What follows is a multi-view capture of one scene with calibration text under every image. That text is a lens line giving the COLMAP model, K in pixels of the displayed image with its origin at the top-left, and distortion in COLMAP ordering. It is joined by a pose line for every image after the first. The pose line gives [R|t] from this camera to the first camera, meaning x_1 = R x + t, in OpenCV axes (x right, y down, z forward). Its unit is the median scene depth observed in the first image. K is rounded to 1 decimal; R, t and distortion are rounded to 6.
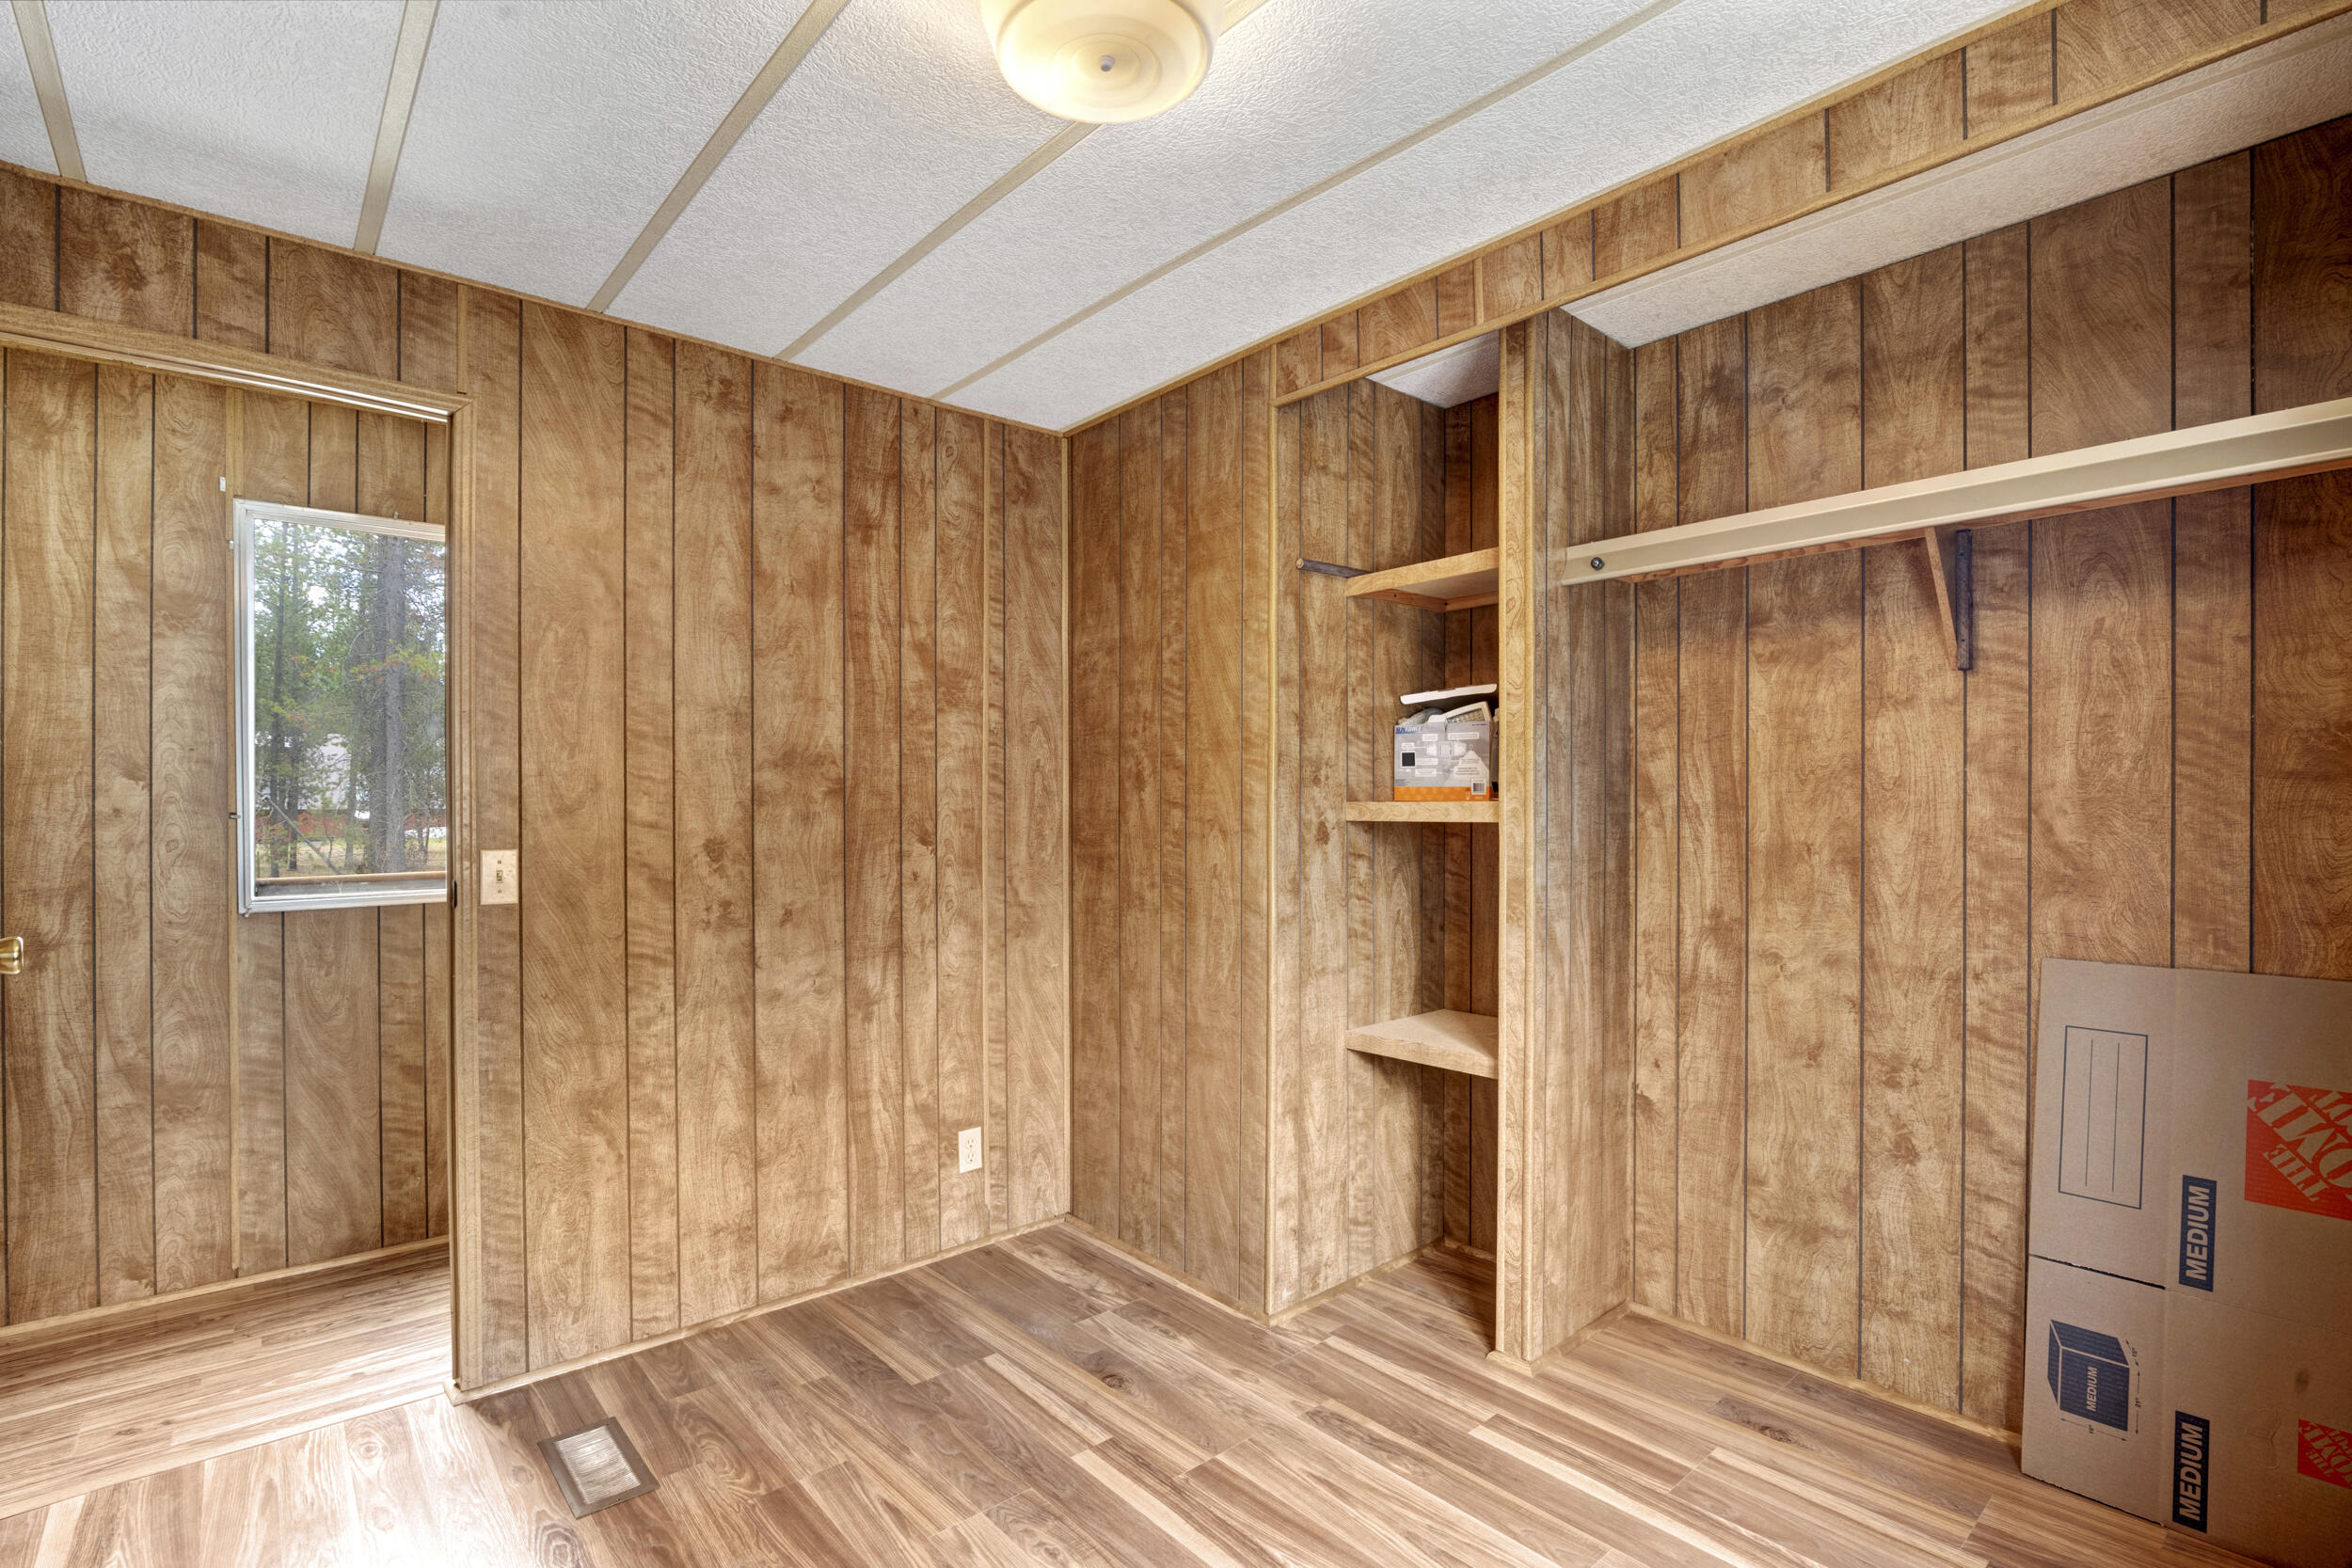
lens RADIAL K [[1107.5, 0, 1188.9], [0, 1107.5, 810.6], [0, 0, 1]] dist [-0.002817, -0.000550]
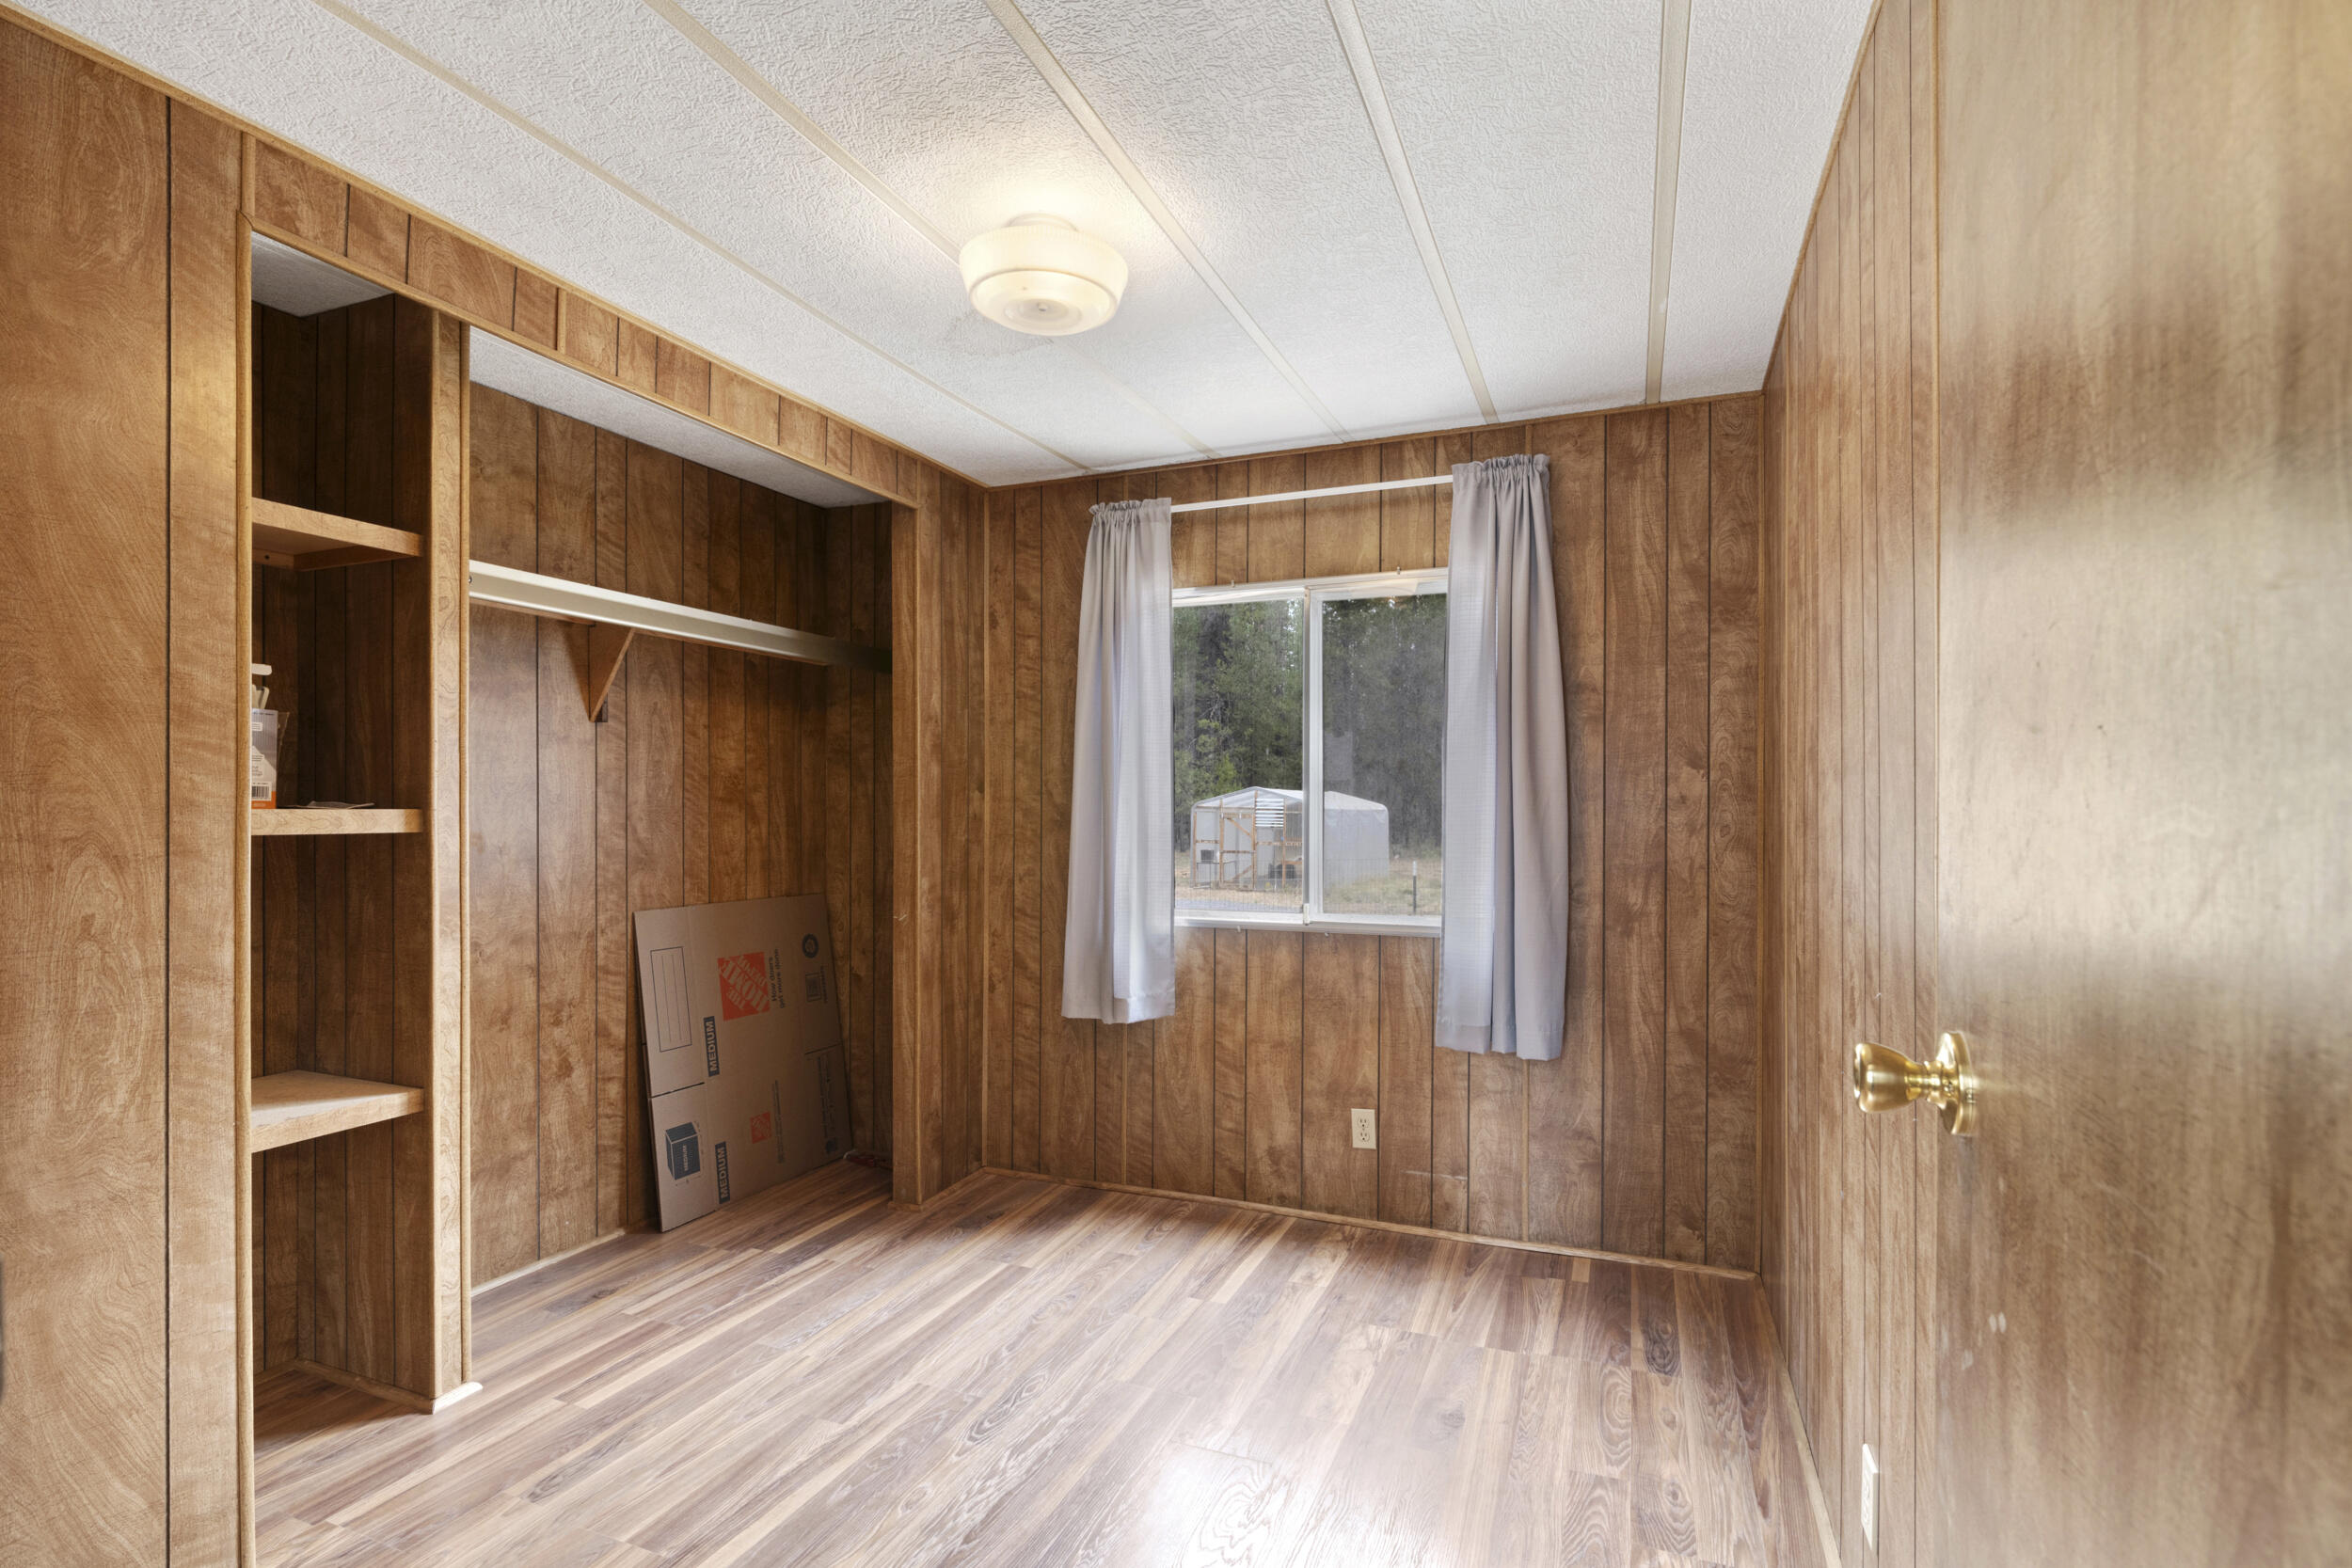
lens RADIAL K [[1107.5, 0, 1188.9], [0, 1107.5, 810.6], [0, 0, 1]] dist [-0.002817, -0.000550]
pose [[-0.444017, 0.006147, 0.895997, -0.945296], [0.007247, 0.999968, -0.003269, 0.000076], [-0.895989, 0.005042, -0.444048, 0.946898]]
